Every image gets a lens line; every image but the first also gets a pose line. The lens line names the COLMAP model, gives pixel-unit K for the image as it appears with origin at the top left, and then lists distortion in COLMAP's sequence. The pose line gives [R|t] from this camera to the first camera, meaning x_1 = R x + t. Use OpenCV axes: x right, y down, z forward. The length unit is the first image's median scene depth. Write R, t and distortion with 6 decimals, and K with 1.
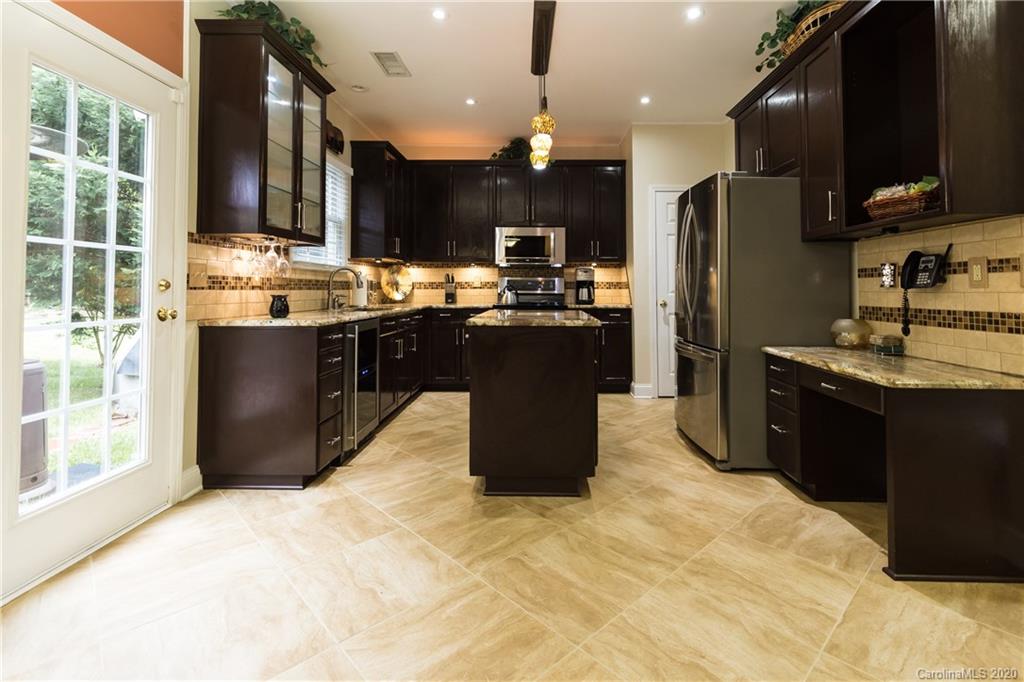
lens RADIAL K [[490.3, 0, 490.6], [0, 490.3, 284.0], [0, 0, 1]] dist [0.004138, -0.000429]
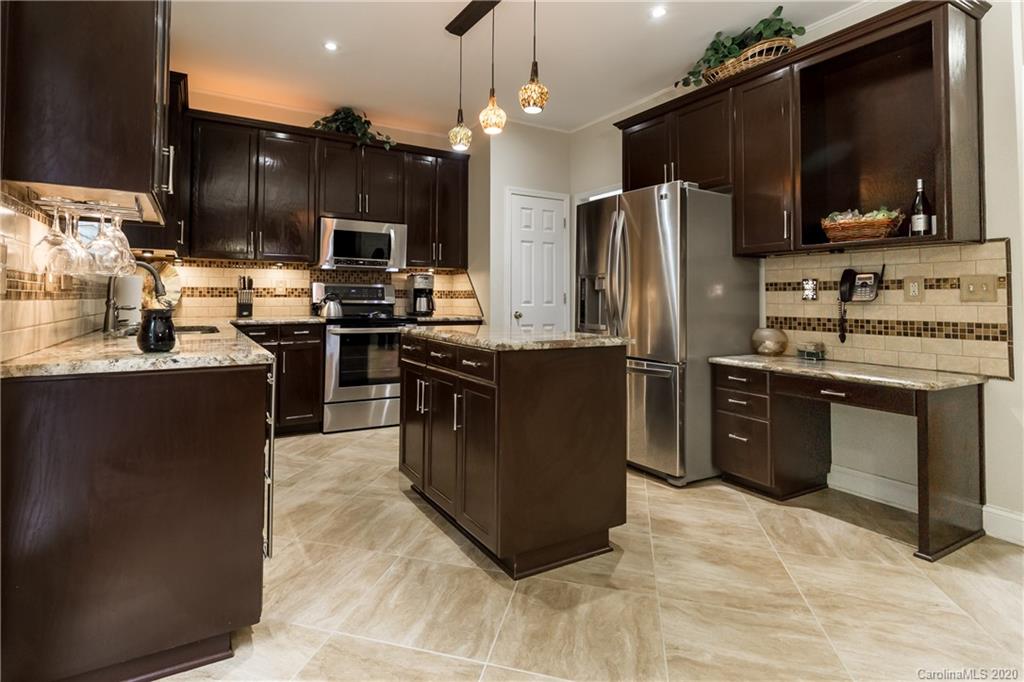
lens RADIAL K [[538.3, 0, 512.0], [0, 538.3, 289.3], [0, 0, 1]] dist [0.002544, 0.000080]
pose [[0.851648, 0.014505, 0.523914, -0.476090], [-0.012077, 0.999895, -0.008052, 0.000211], [-0.523975, 0.000530, 0.851733, 0.331742]]
